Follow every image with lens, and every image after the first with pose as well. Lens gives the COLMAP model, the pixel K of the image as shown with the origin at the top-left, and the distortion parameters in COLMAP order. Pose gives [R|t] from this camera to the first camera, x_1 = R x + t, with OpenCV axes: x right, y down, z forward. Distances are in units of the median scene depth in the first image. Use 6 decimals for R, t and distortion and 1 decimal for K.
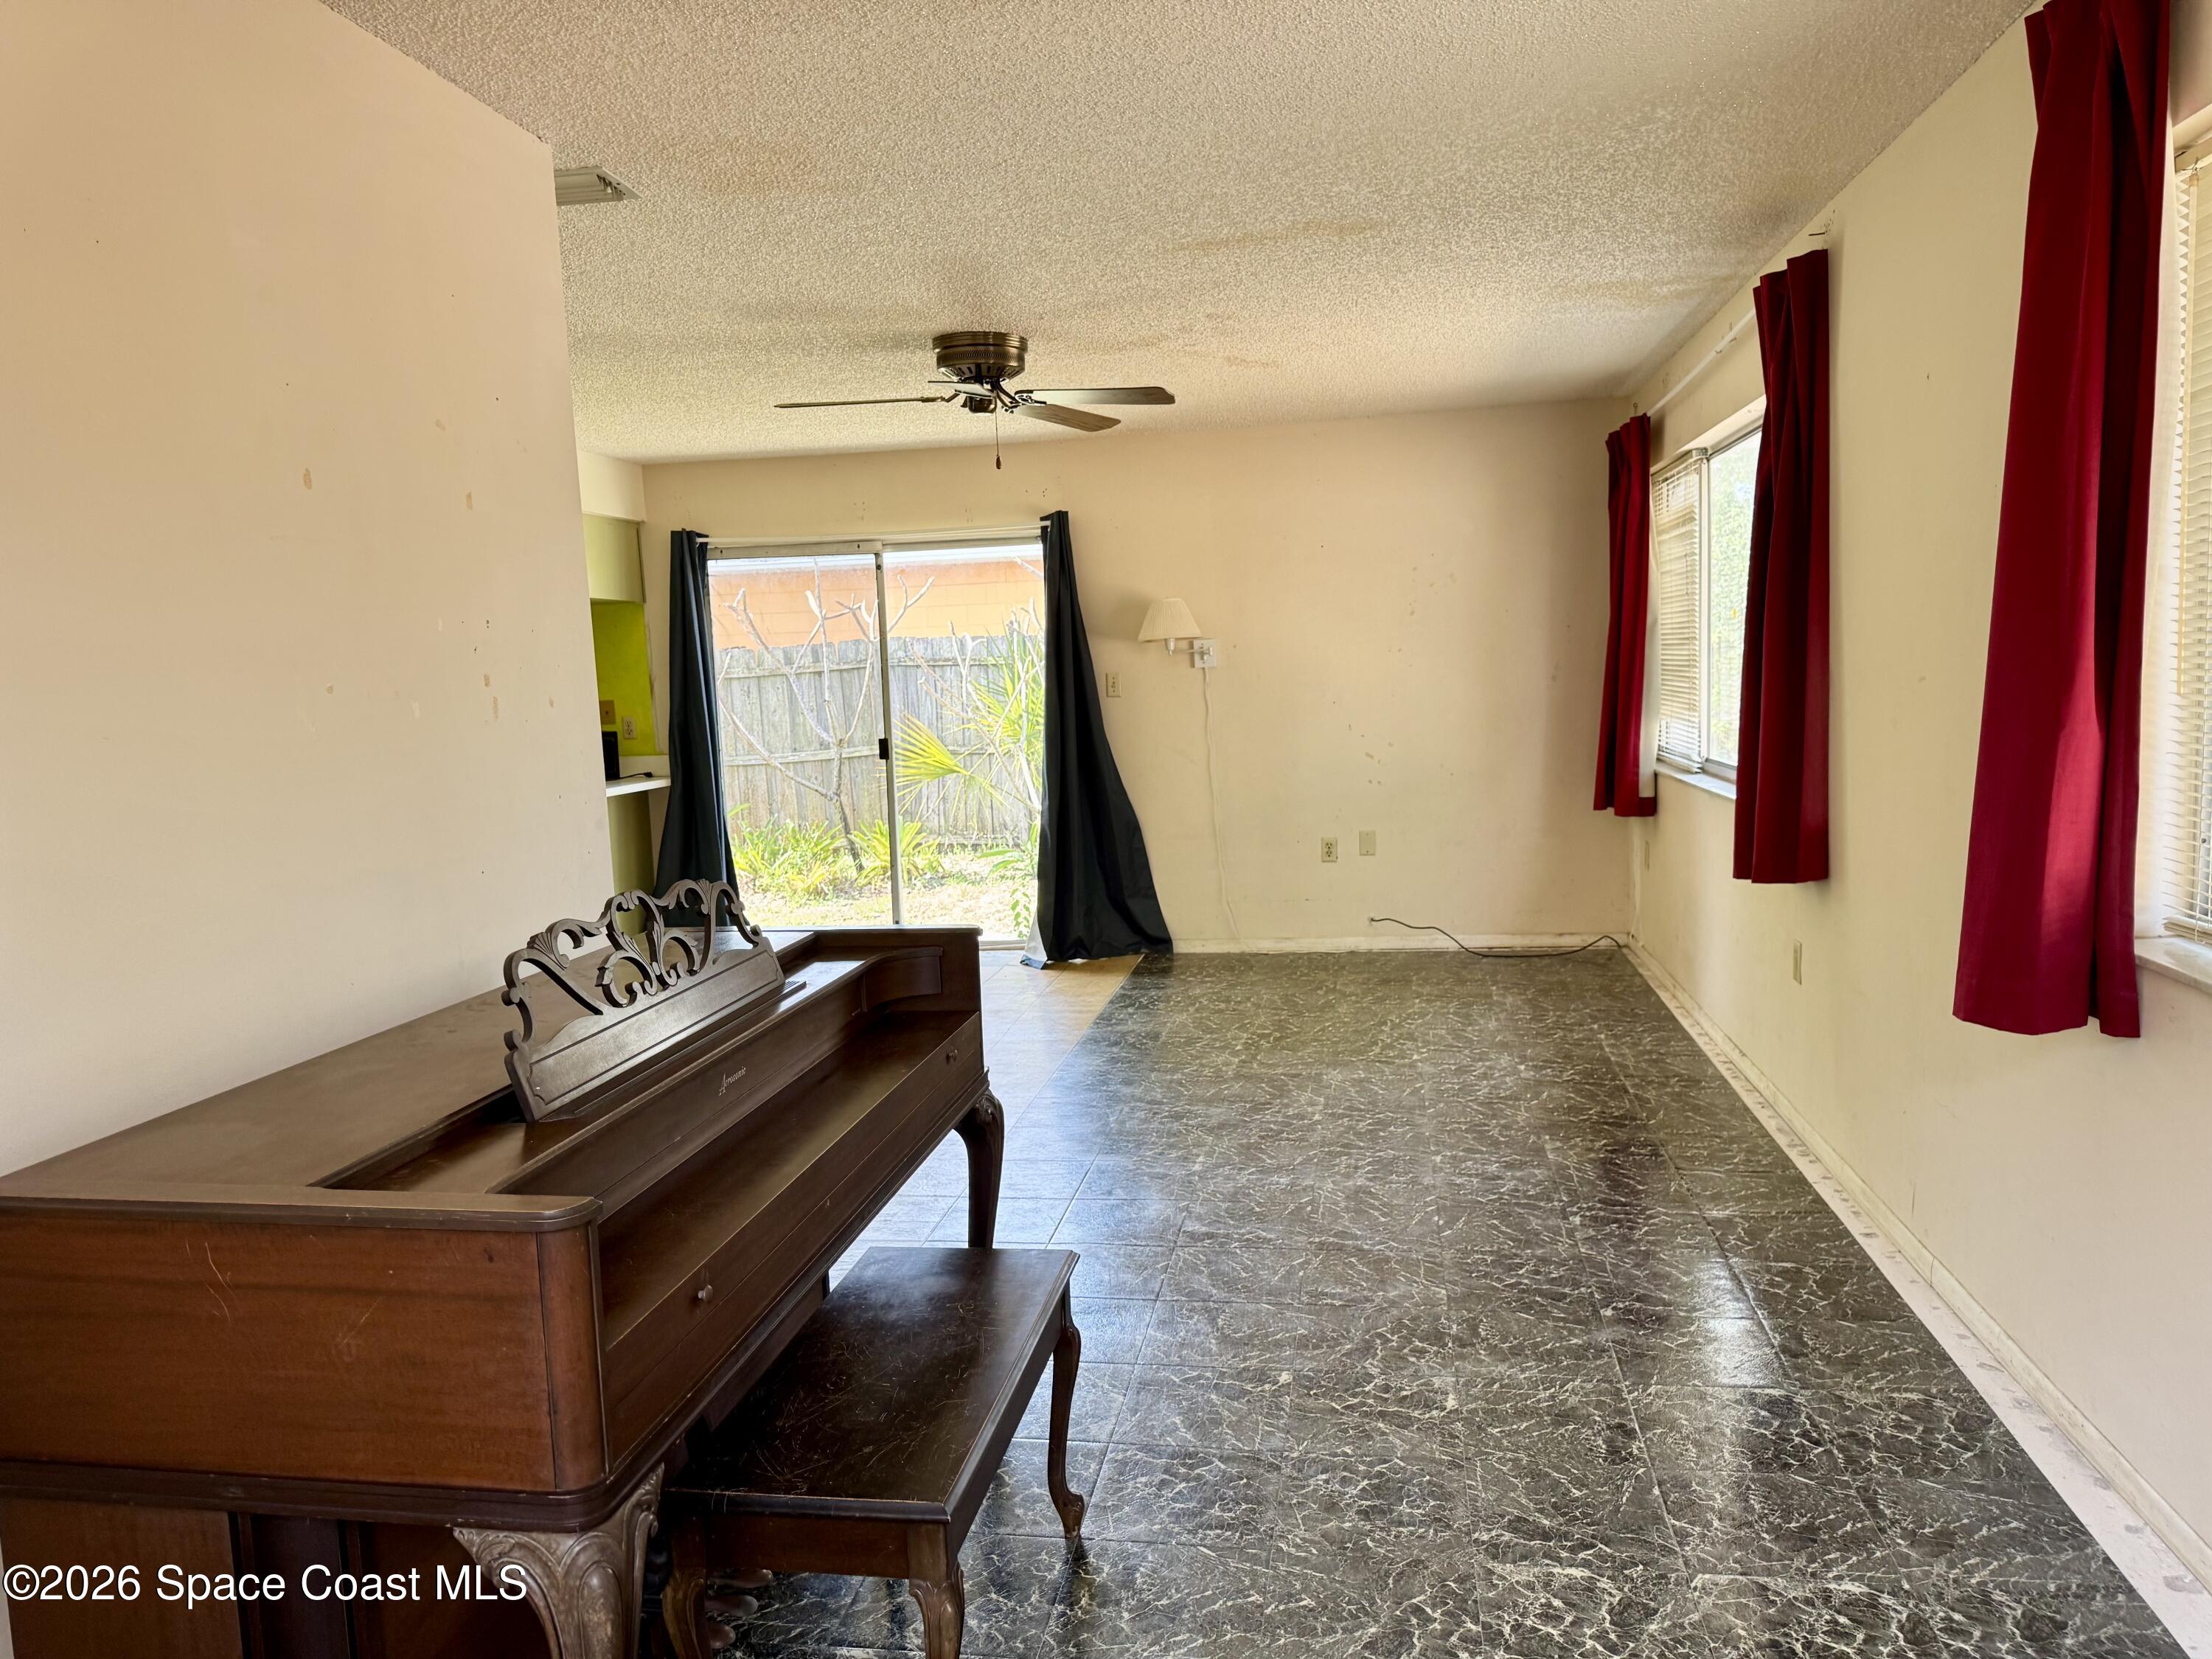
lens RADIAL K [[1520.2, 0, 1106.0], [0, 1520.2, 829.5], [0, 0, 1]] dist [0.156908, -0.243419]
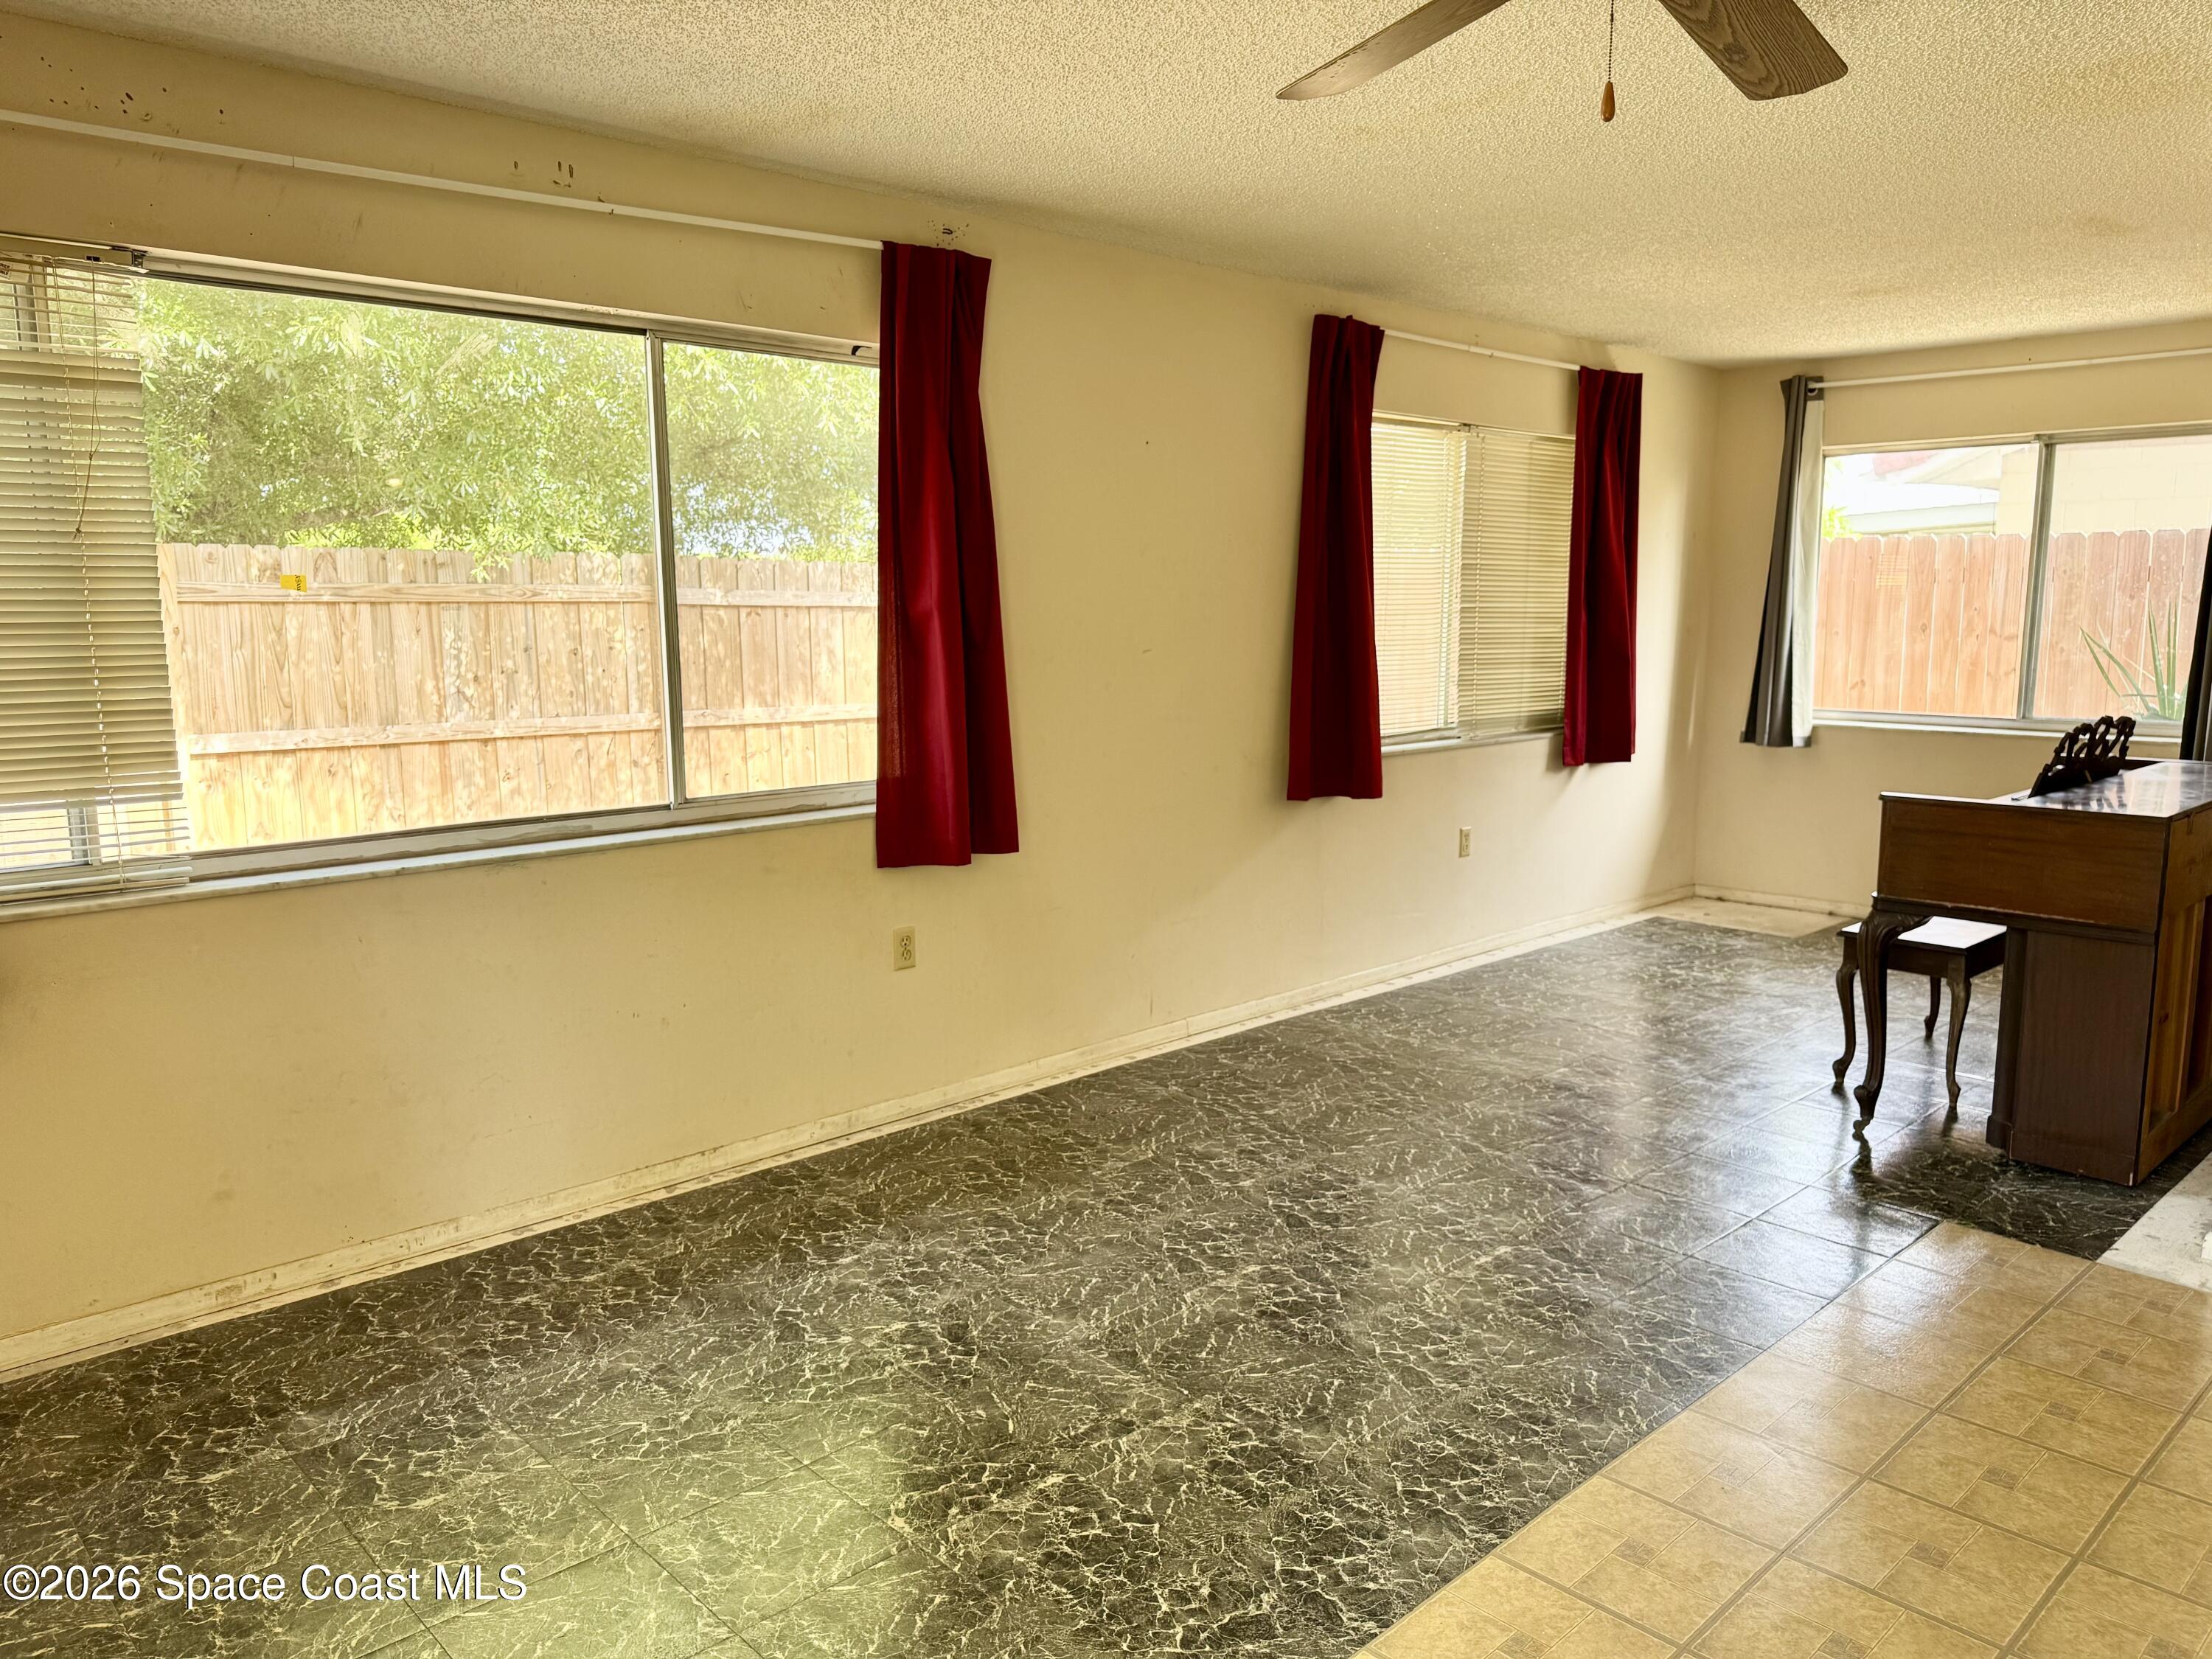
lens RADIAL K [[1520.2, 0, 1106.0], [0, 1520.2, 829.5], [0, 0, 1]] dist [0.156908, -0.243419]
pose [[-0.792584, -0.044734, 0.608119, -0.256110], [0.101955, 0.973543, 0.204497, -0.180269], [-0.601178, 0.224082, -0.767054, 1.671598]]
